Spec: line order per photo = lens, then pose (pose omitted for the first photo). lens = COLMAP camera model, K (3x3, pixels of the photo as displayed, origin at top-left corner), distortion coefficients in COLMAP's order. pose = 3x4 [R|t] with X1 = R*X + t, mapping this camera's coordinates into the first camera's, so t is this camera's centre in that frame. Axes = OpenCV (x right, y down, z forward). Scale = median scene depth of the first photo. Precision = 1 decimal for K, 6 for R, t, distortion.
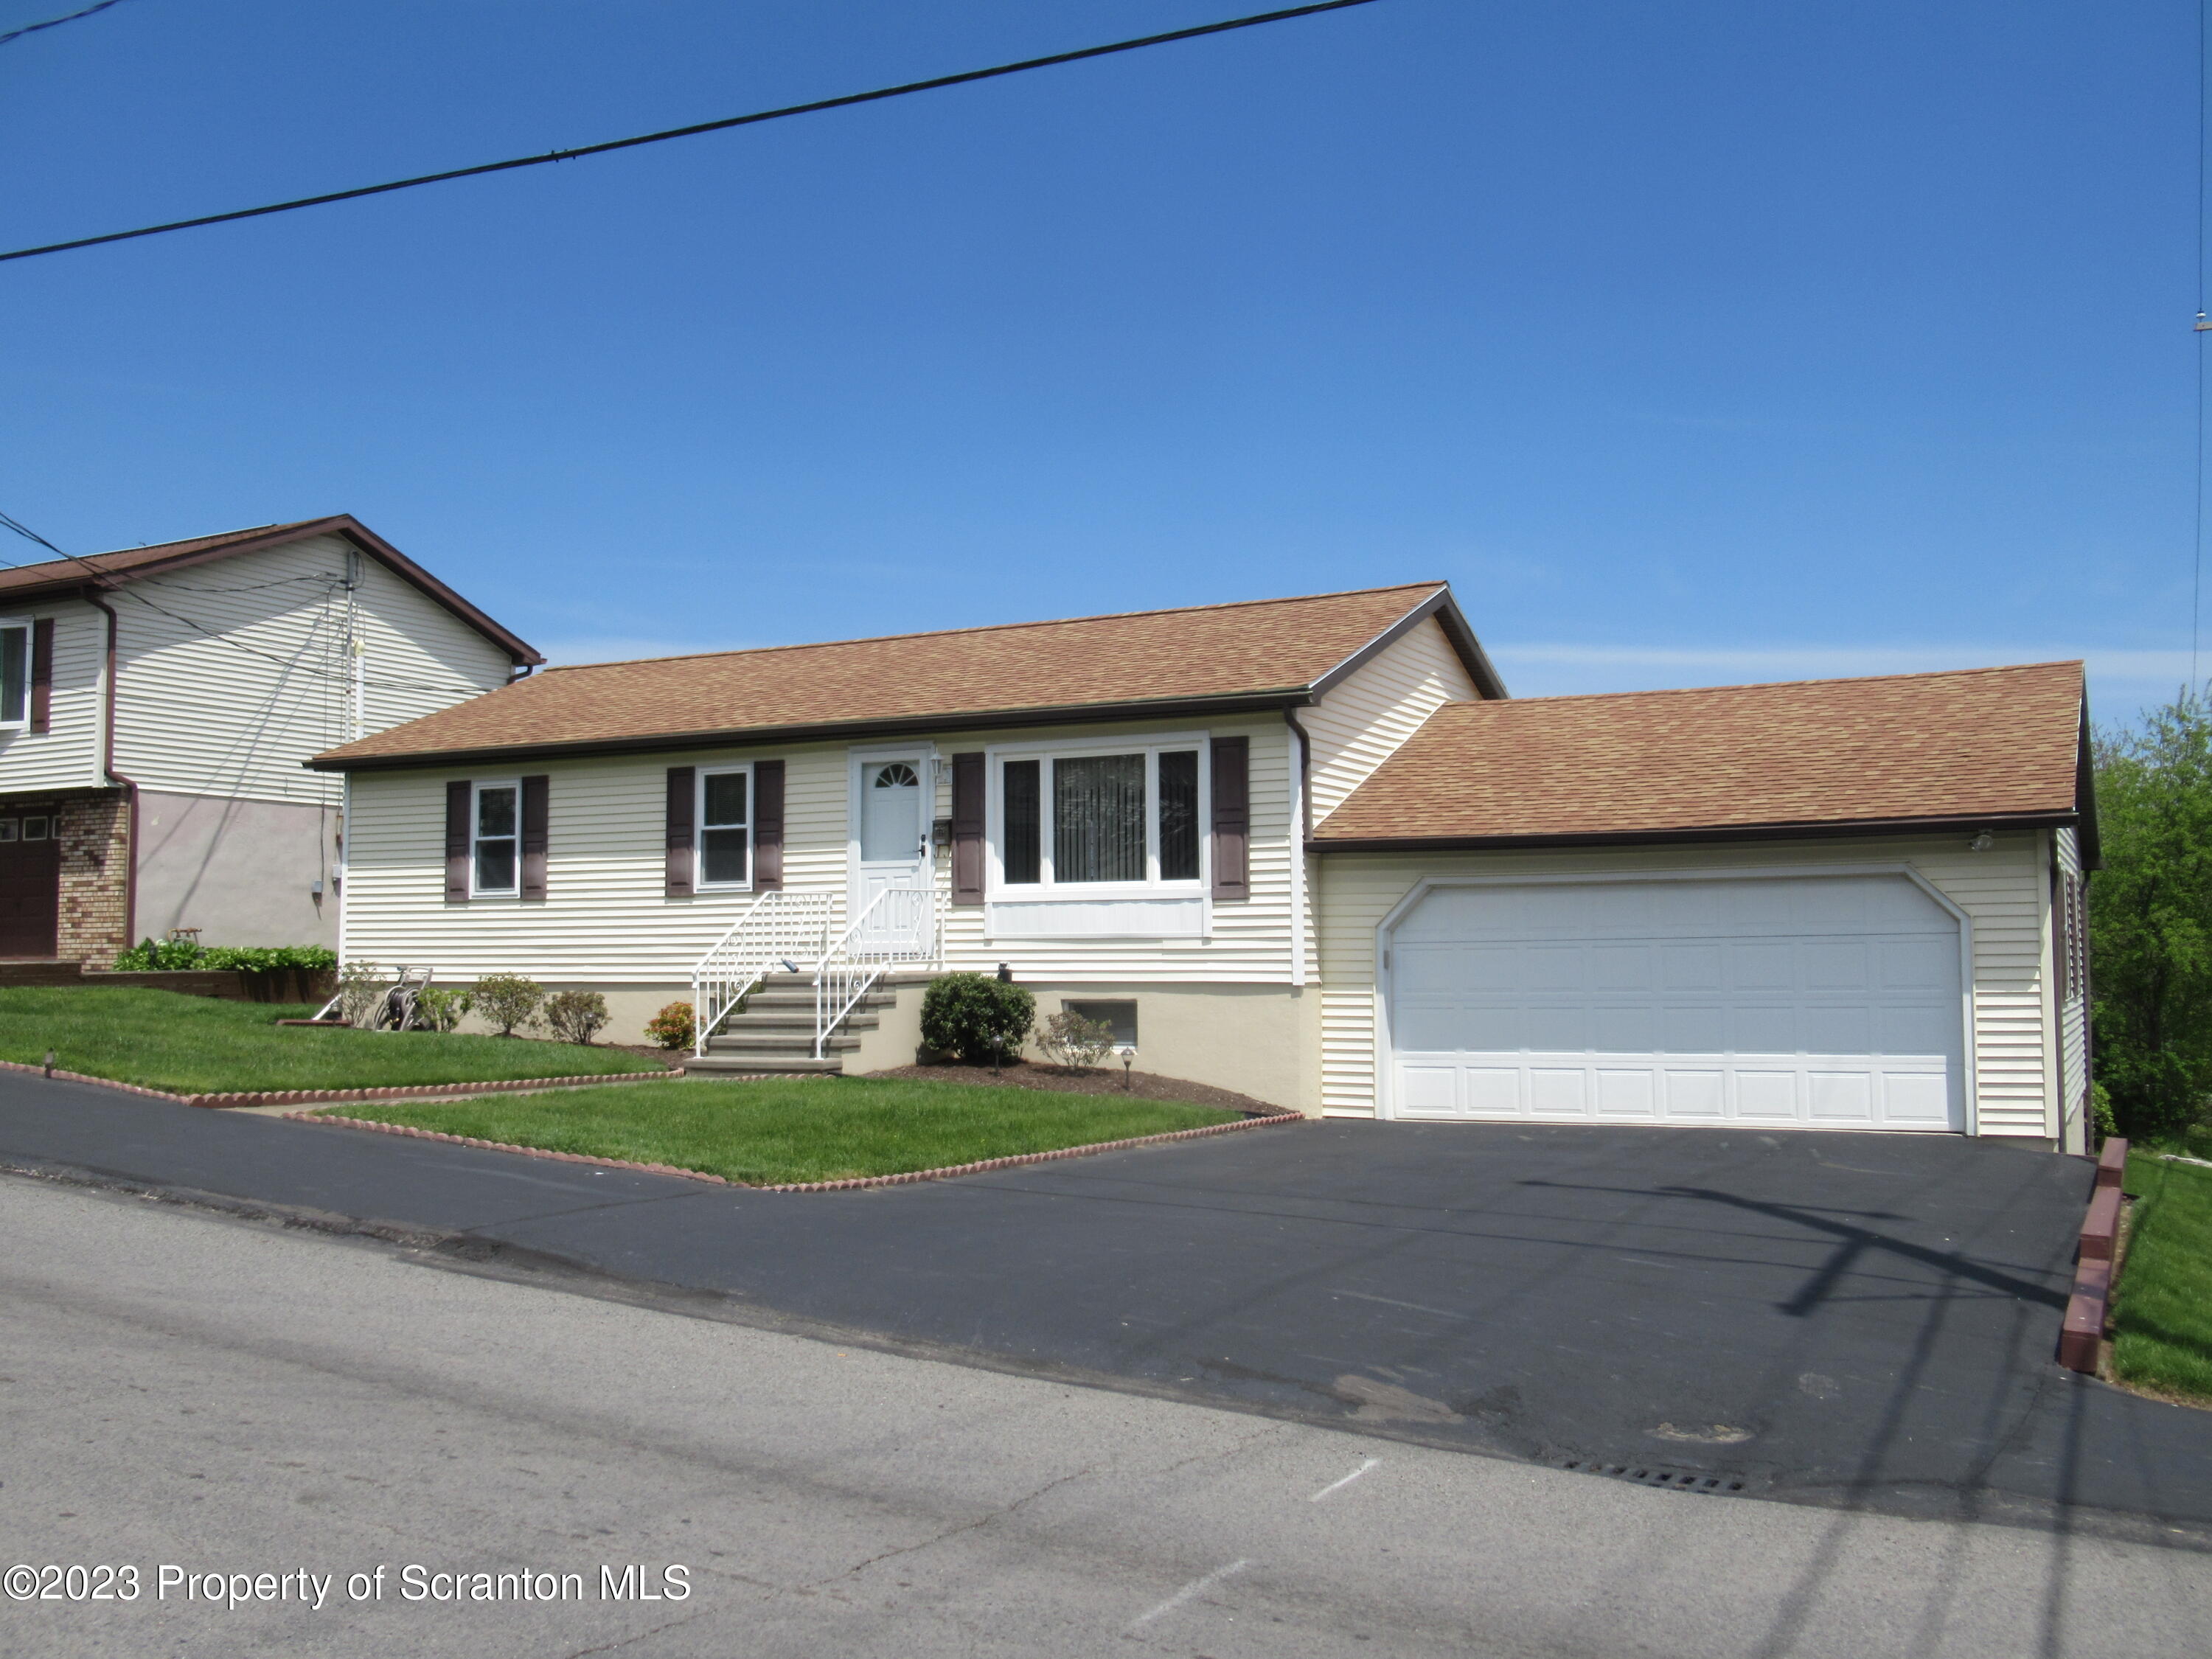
lens RADIAL K [[2017.6, 0, 1097.2], [0, 2017.6, 843.3], [0, 0, 1]] dist [-0.012414, 0.000000]
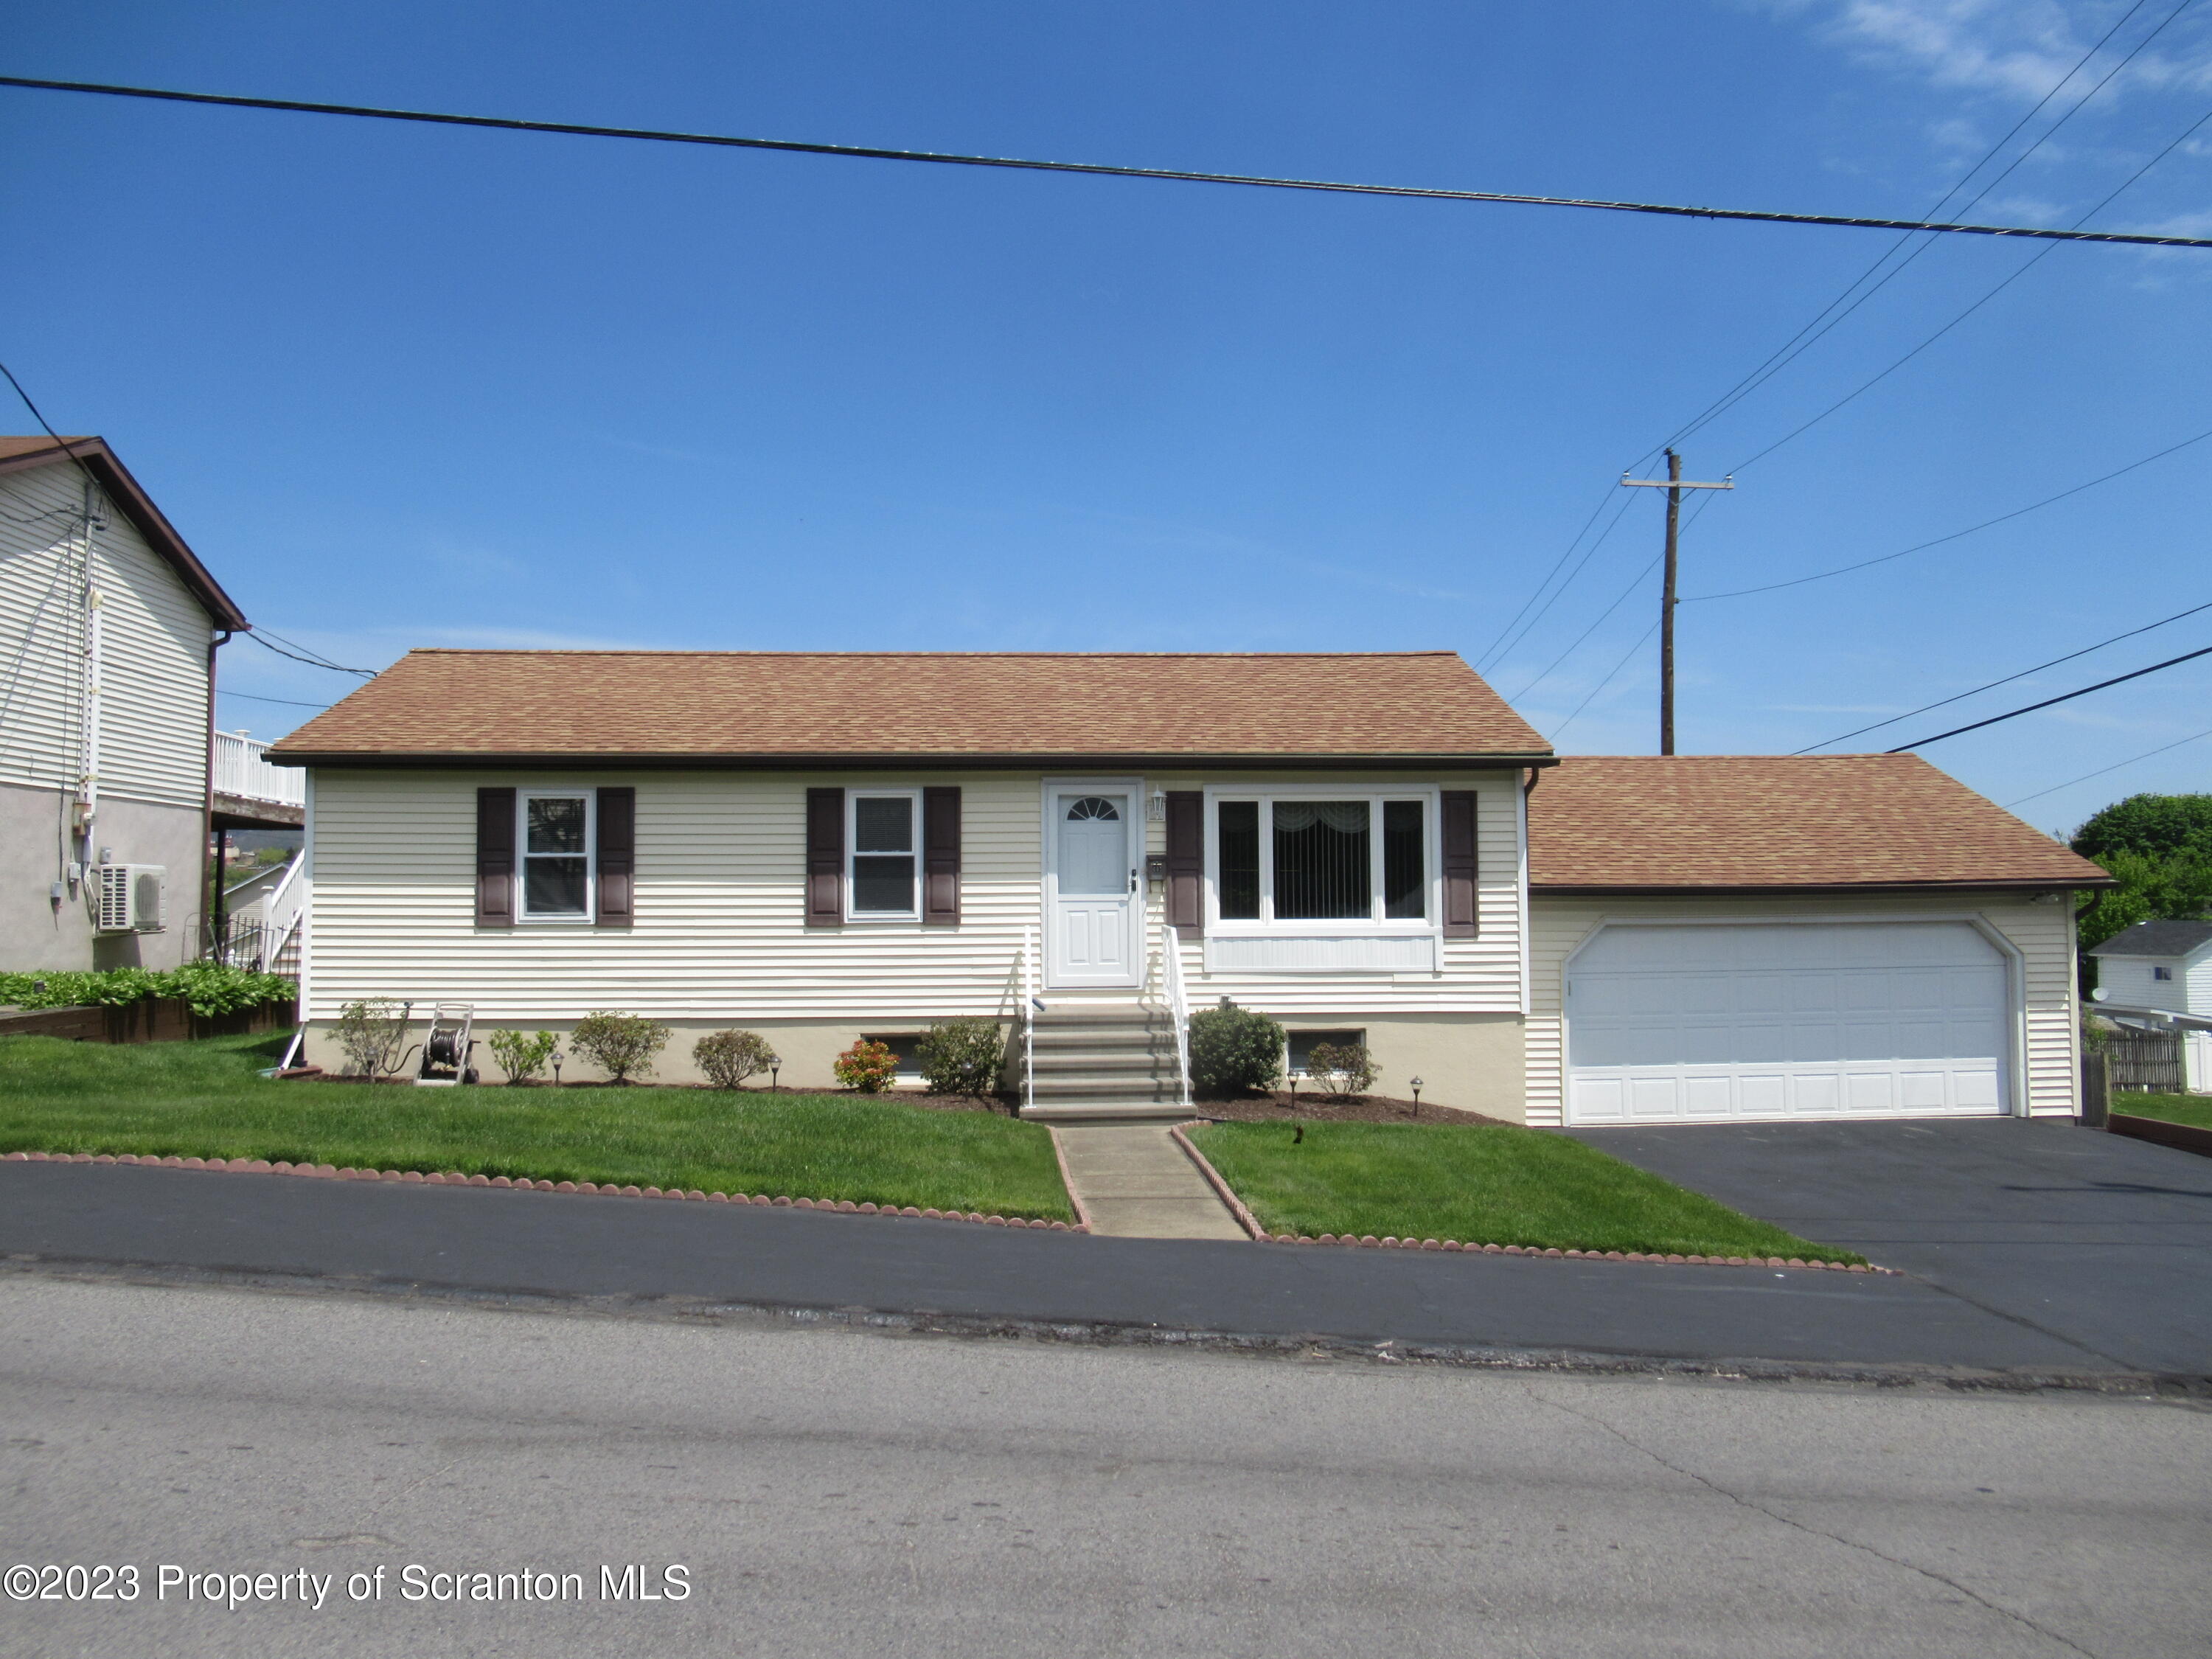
lens RADIAL K [[1750.4, 0, 1120.4], [0, 1750.4, 827.1], [0, 0, 1]] dist [-0.004215, -0.007890]
pose [[0.854905, 0.023615, 0.518248, -0.562087], [-0.029216, 0.999570, 0.002646, -0.028115], [-0.517962, -0.017403, 0.855227, 0.255909]]
